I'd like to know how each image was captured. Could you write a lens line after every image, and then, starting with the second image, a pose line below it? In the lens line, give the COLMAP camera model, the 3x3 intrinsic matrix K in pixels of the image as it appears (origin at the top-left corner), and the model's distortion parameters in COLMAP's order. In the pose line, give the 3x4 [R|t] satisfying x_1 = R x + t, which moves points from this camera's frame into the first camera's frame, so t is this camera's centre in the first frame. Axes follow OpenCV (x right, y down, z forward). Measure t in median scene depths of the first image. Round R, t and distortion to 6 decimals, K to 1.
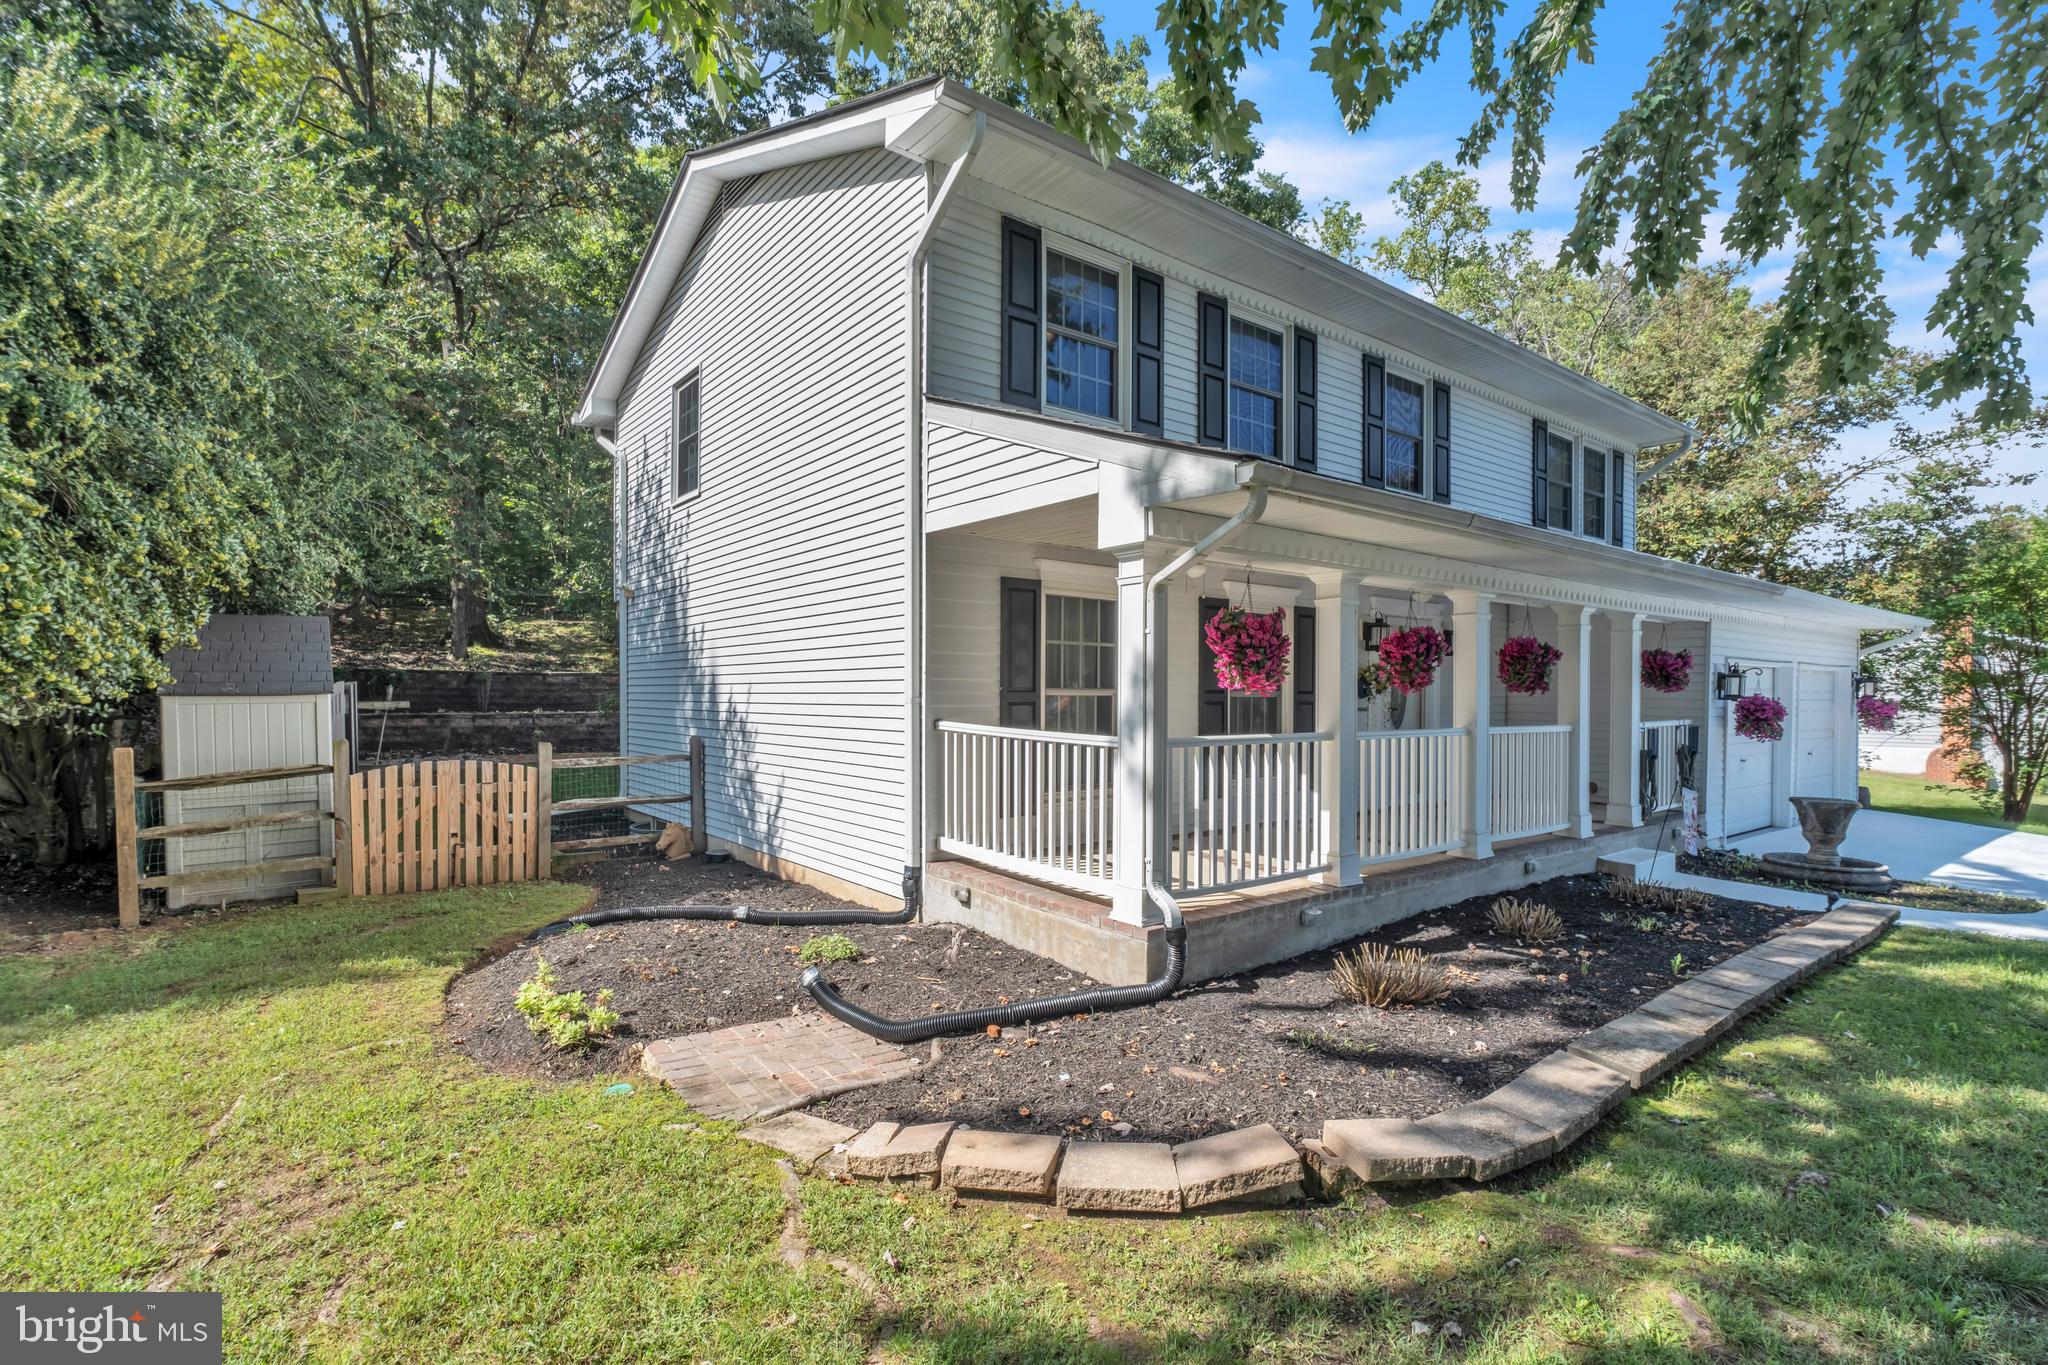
lens RADIAL K [[977.1, 0, 1024.7], [0, 977.1, 726.4], [0, 0, 1]] dist [0.000875, -0.000266]
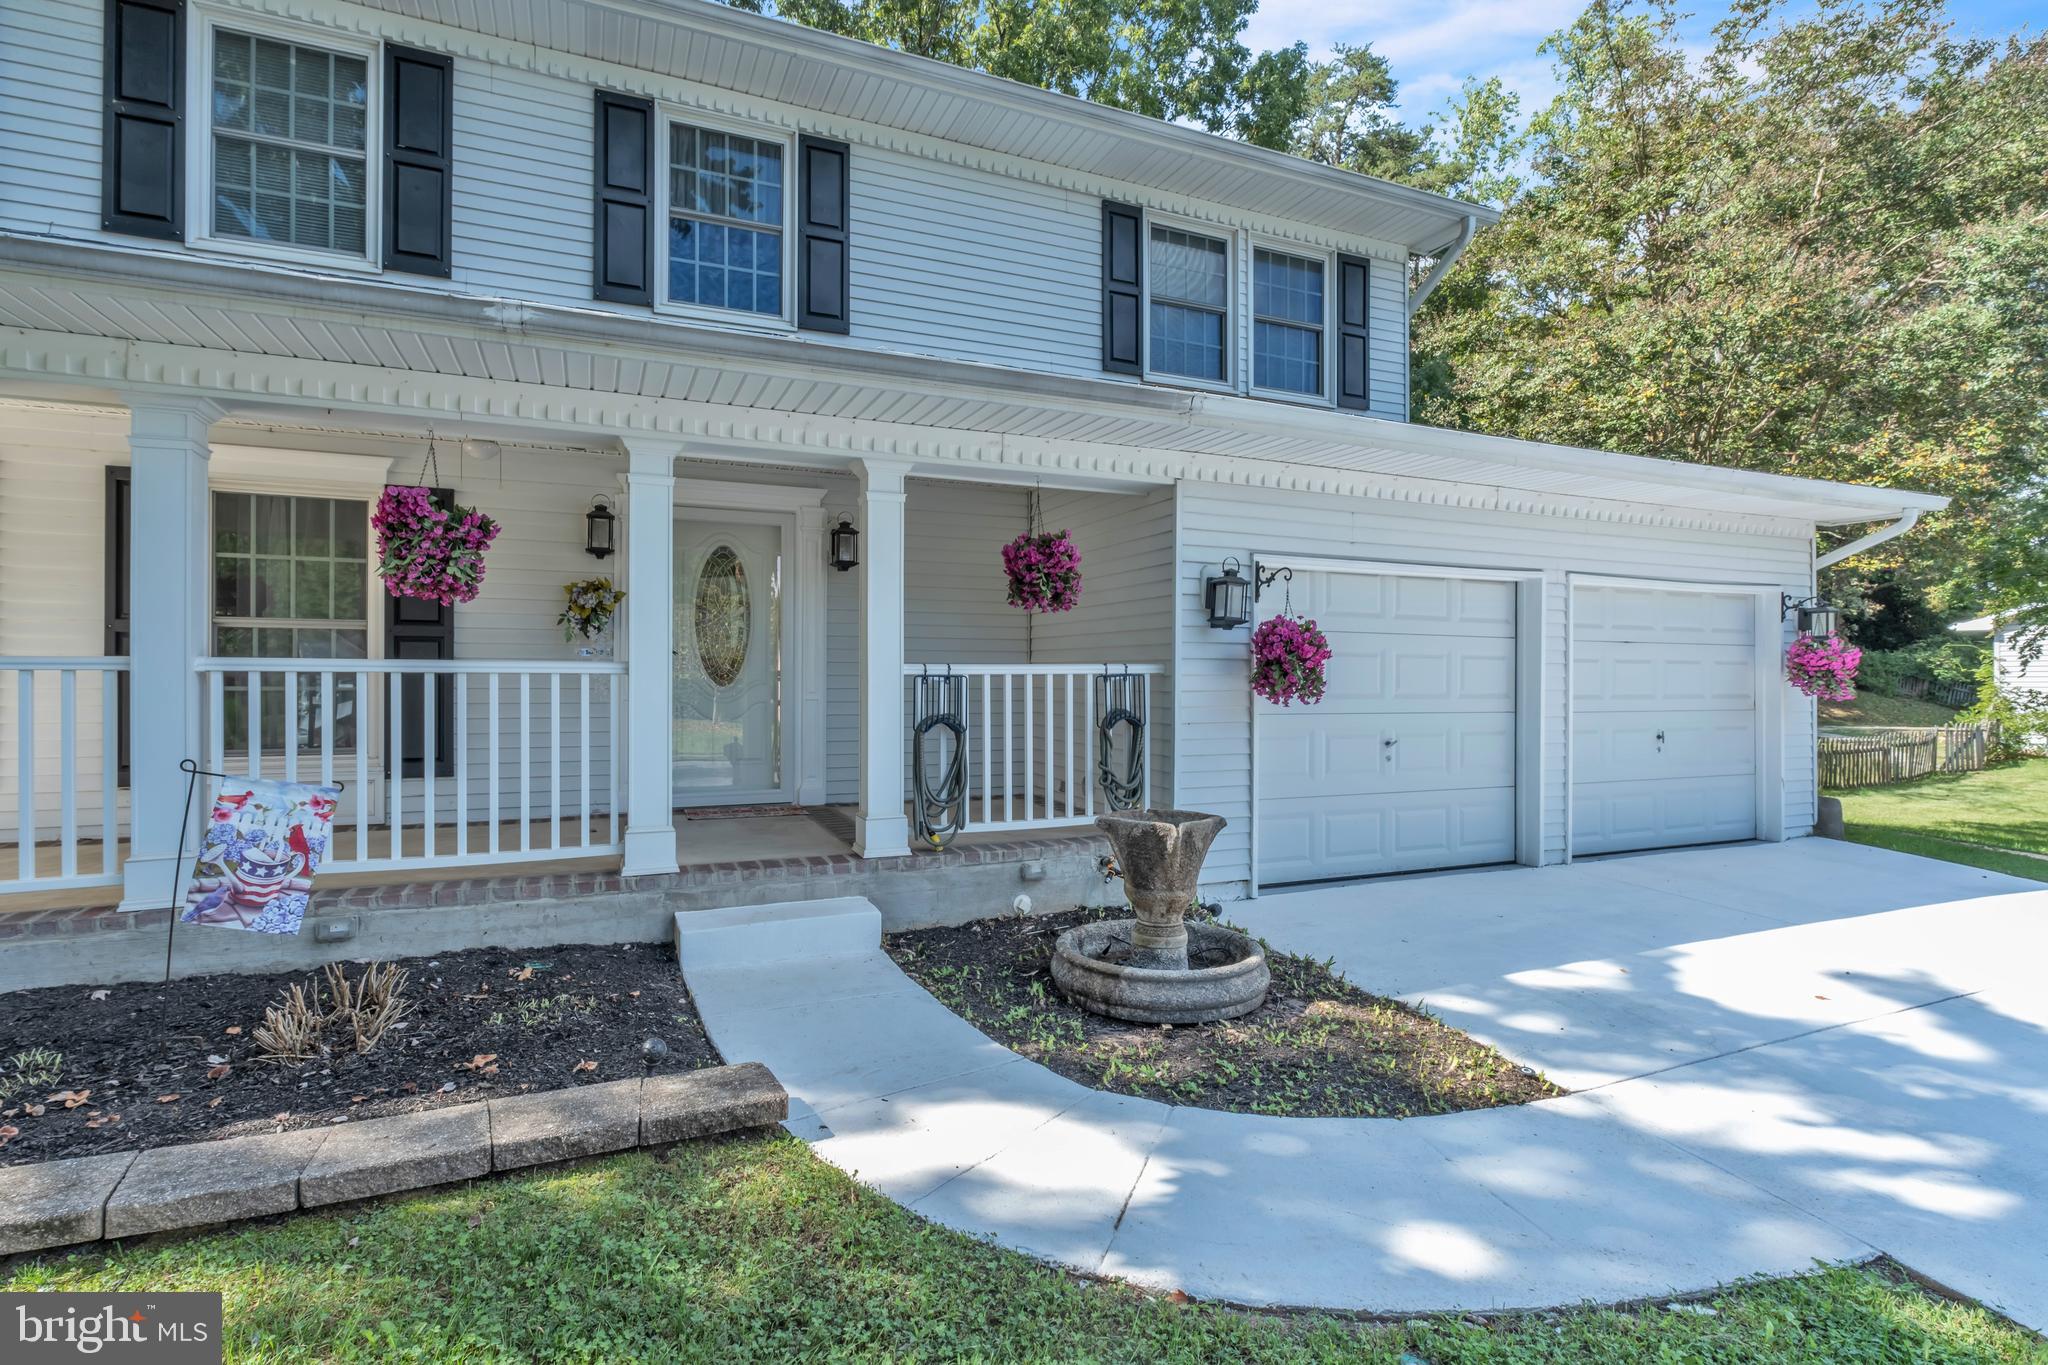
lens RADIAL K [[882.8, 0, 967.5], [0, 882.8, 658.4], [0, 0, 1]] dist [0.001863, 0.000056]
pose [[0.958226, 0.003571, -0.285989, 0.729667], [-0.013850, 0.999328, -0.033929, 0.007779], [0.285676, 0.036473, 0.957632, 0.509046]]
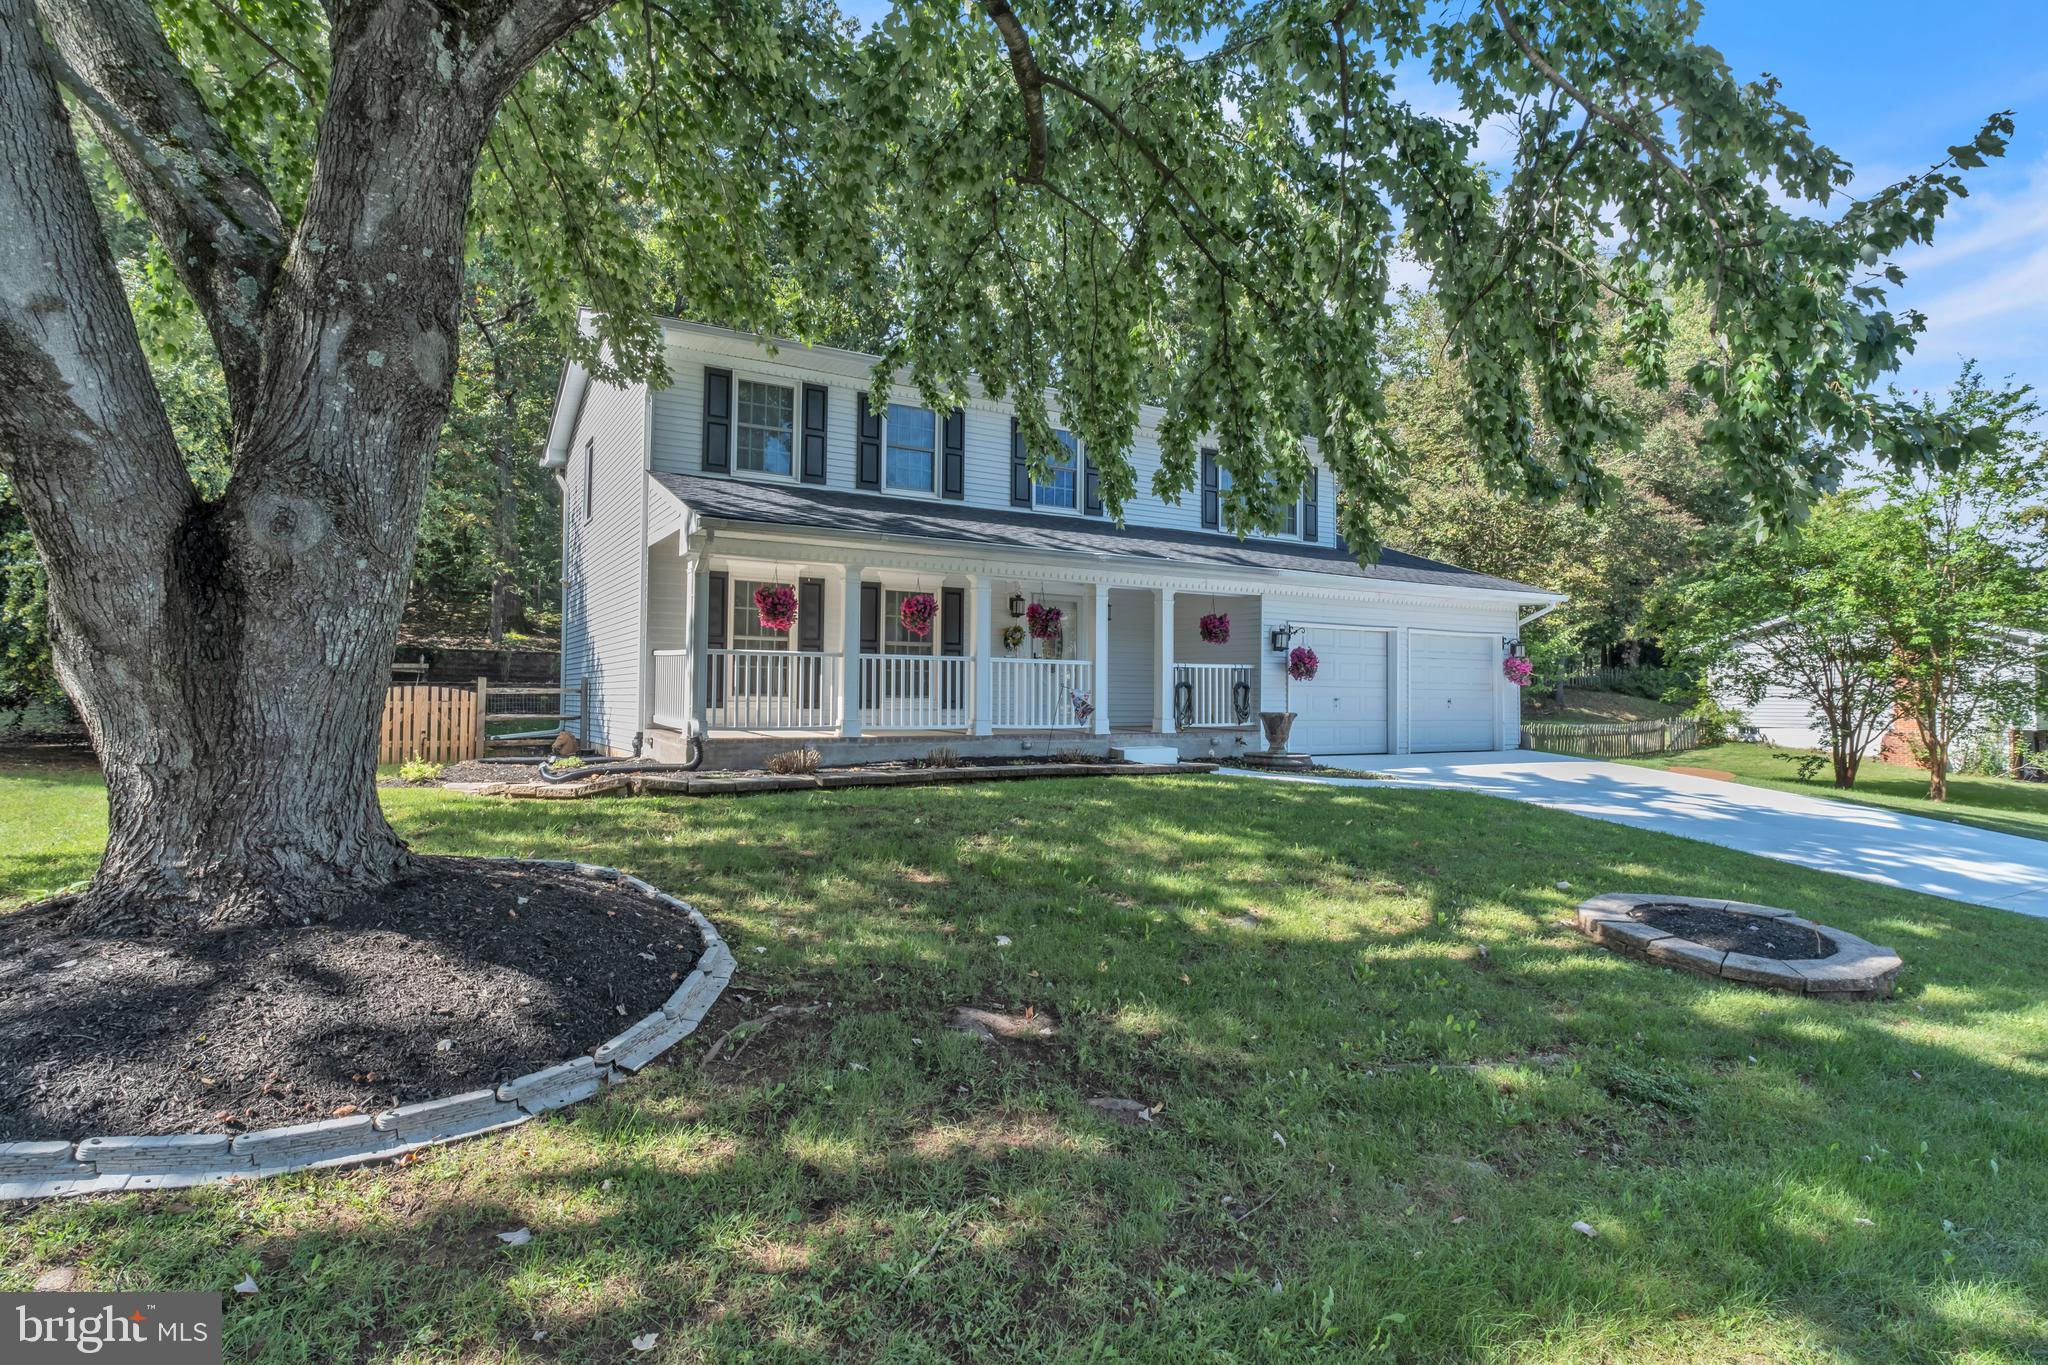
lens RADIAL K [[1062.5, 0, 1024.0], [0, 1062.5, 682.5], [0, 0, 1]] dist [0.003506, 0.000376]
pose [[0.993541, -0.000192, -0.113471, 0.532026], [-0.005146, 0.998893, -0.046750, 0.093064], [0.113355, 0.047032, 0.992441, -0.562994]]
